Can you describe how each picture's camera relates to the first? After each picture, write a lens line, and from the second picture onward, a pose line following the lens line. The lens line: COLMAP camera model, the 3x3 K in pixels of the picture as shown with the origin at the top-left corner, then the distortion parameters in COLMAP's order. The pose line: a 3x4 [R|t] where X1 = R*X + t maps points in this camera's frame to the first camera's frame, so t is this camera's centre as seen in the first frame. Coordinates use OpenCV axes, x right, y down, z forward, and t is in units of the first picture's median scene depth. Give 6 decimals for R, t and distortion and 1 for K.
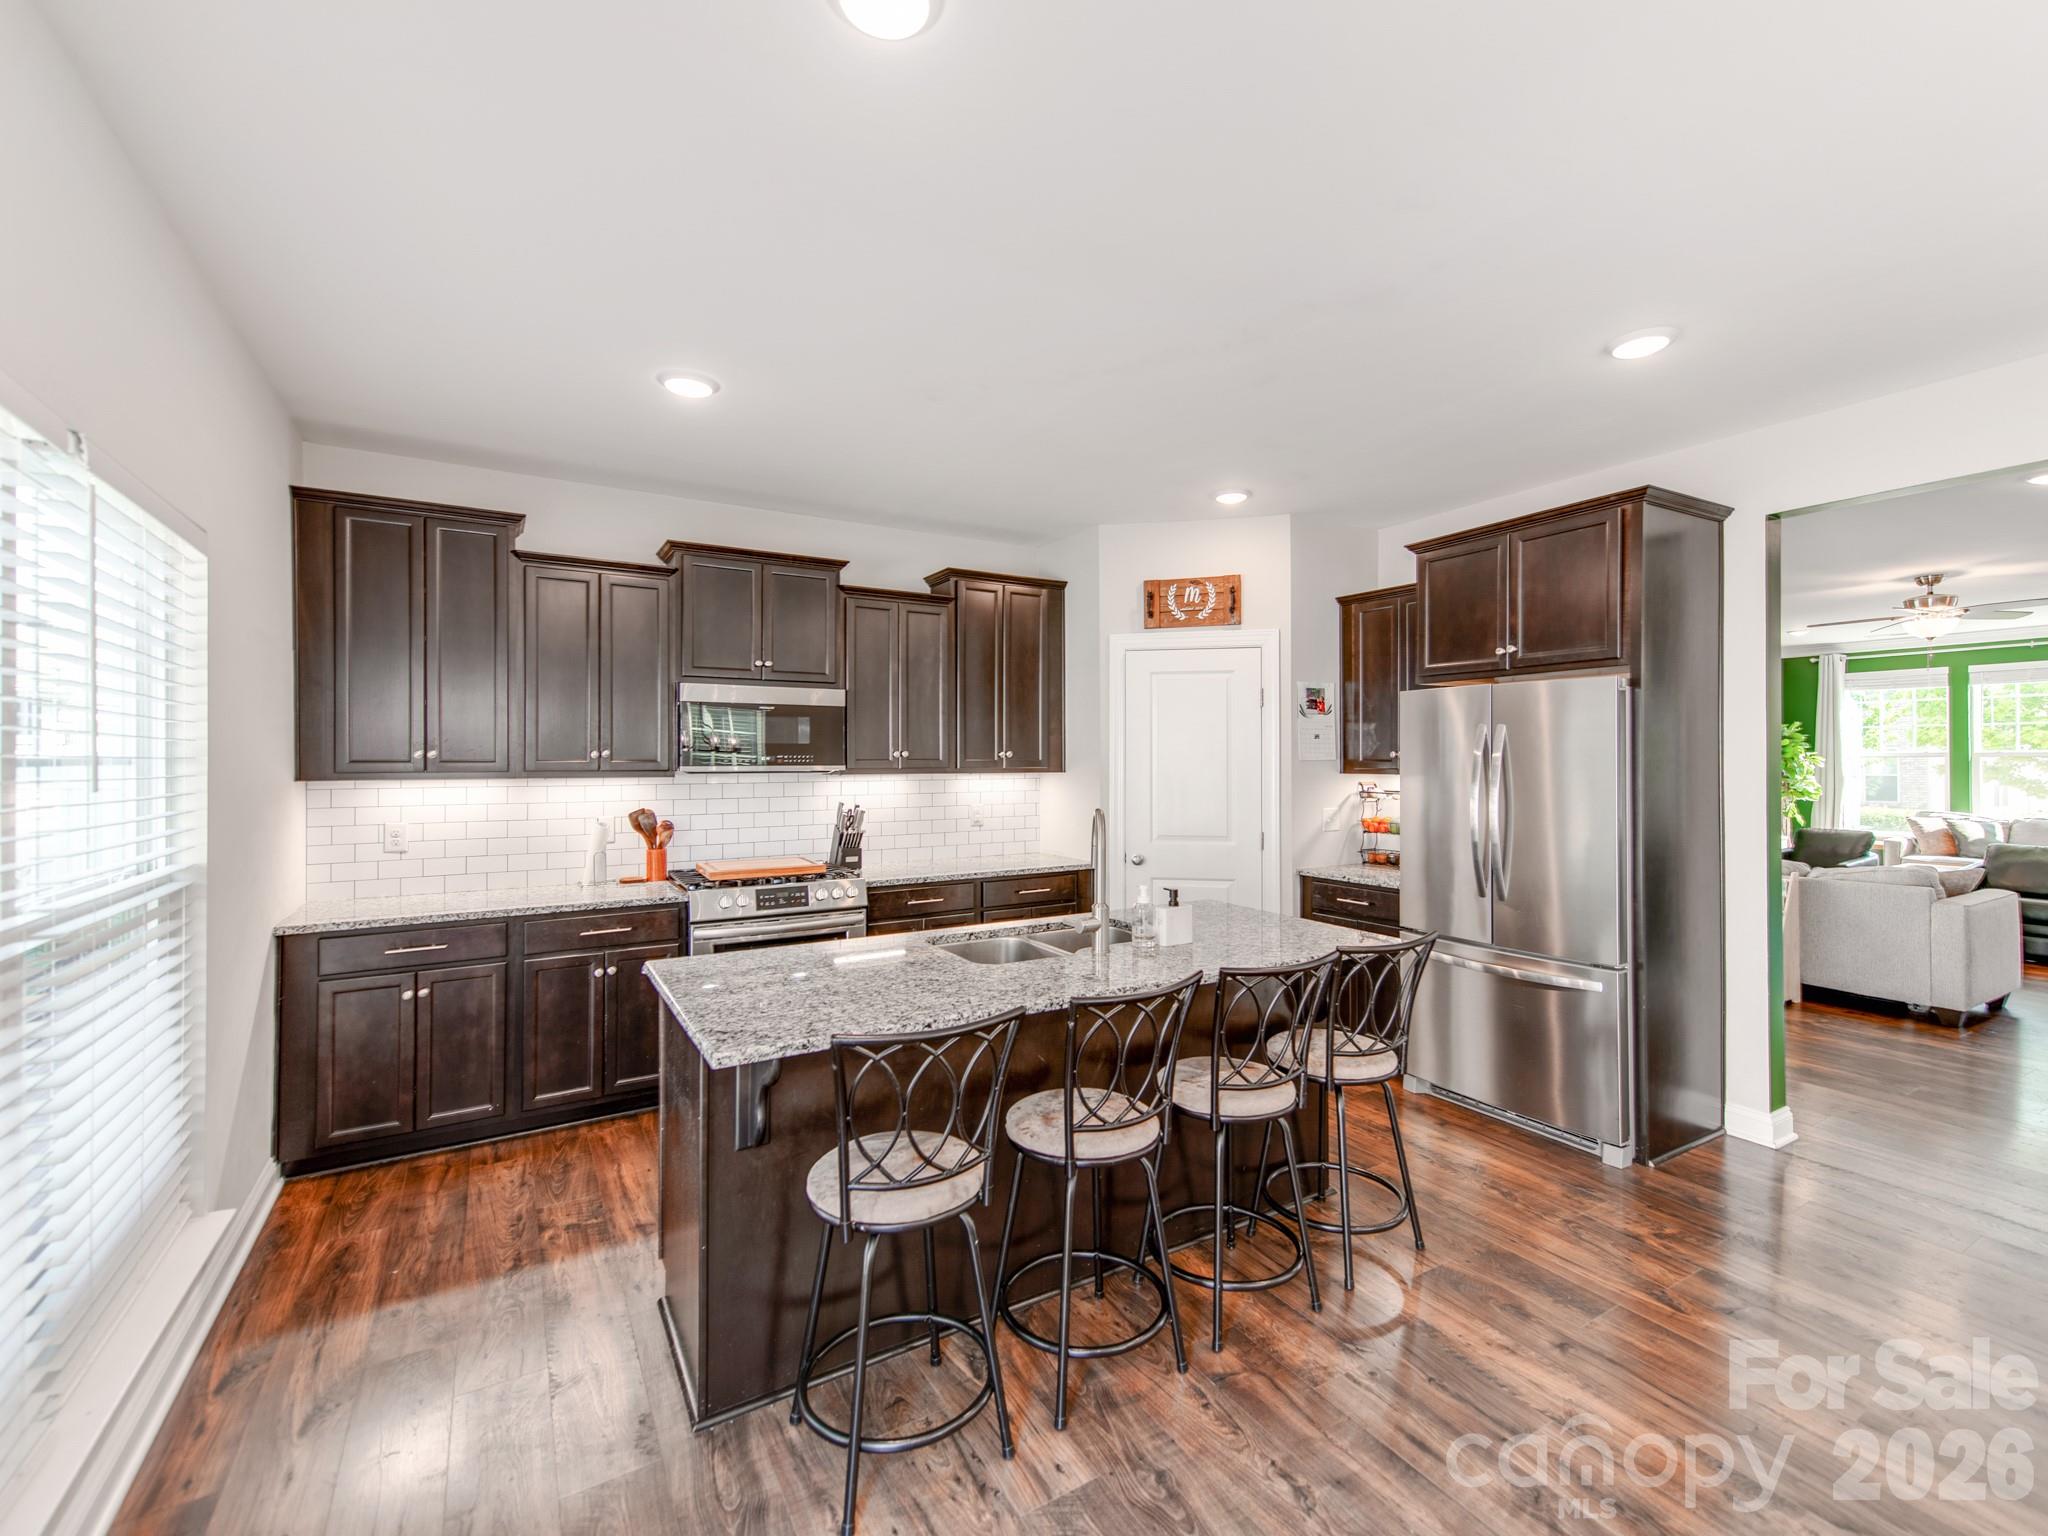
lens RADIAL K [[895.6, 0, 1019.8], [0, 895.6, 761.4], [0, 0, 1]] dist [0.012130, -0.000459]
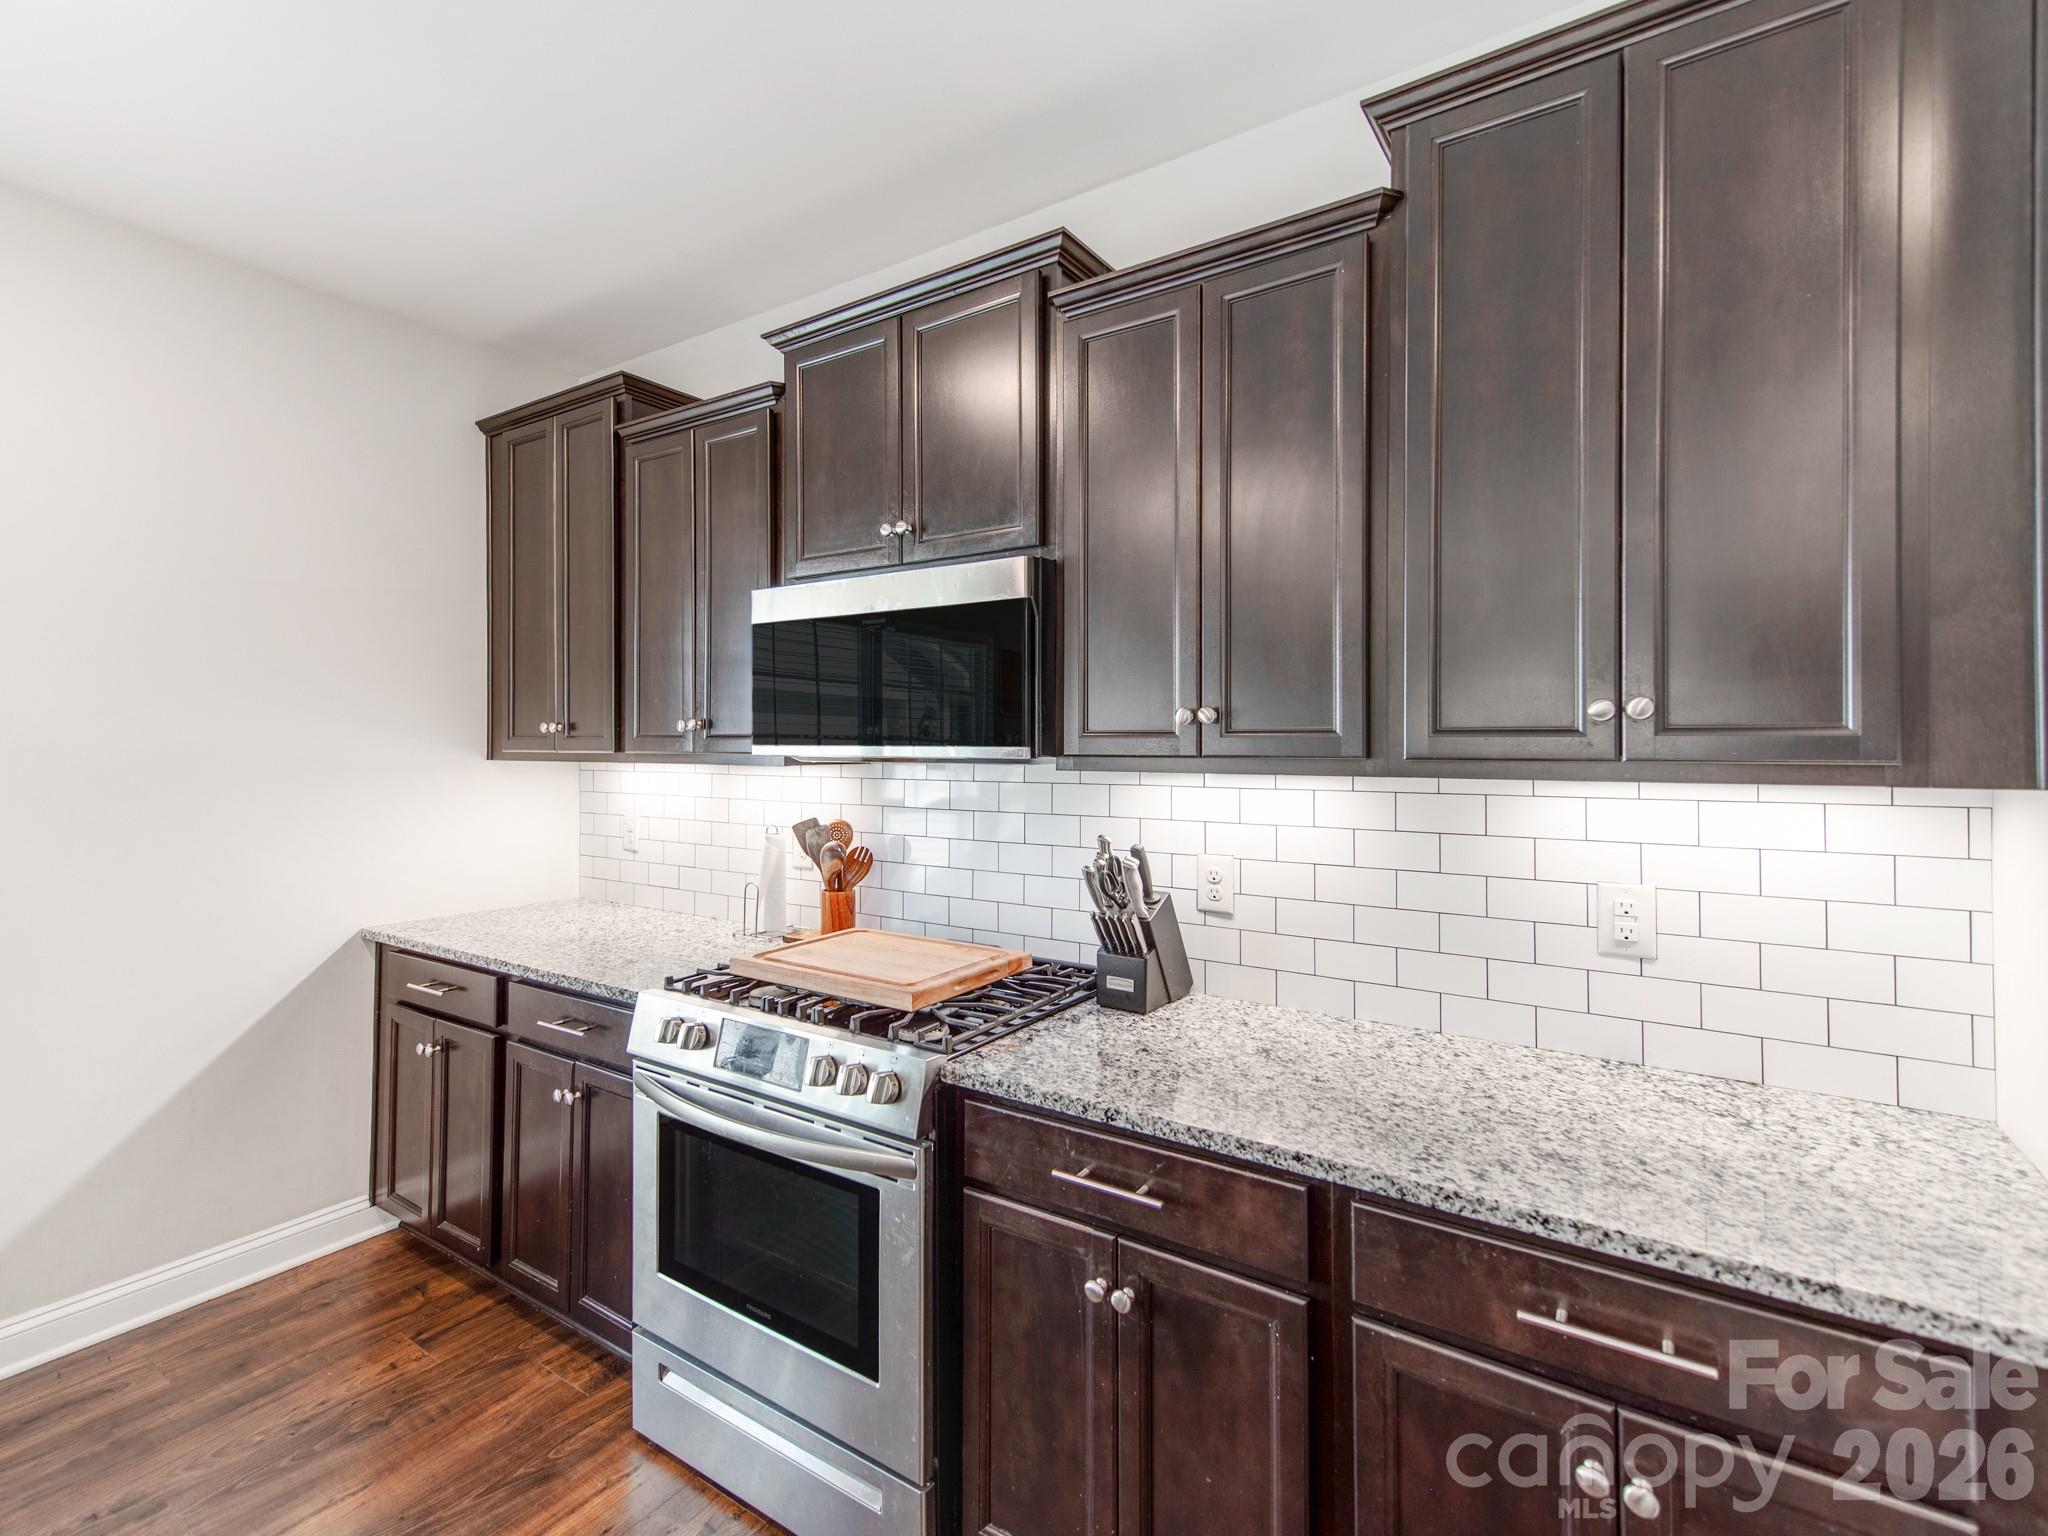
lens RADIAL K [[895.6, 0, 1019.6], [0, 895.6, 754.1], [0, 0, 1]] dist [0.012130, -0.000459]
pose [[0.449627, 0.008505, -0.893176, 0.135347], [-0.009667, 0.999942, 0.004655, 0.005934], [0.893164, 0.006541, 0.449684, 0.730963]]
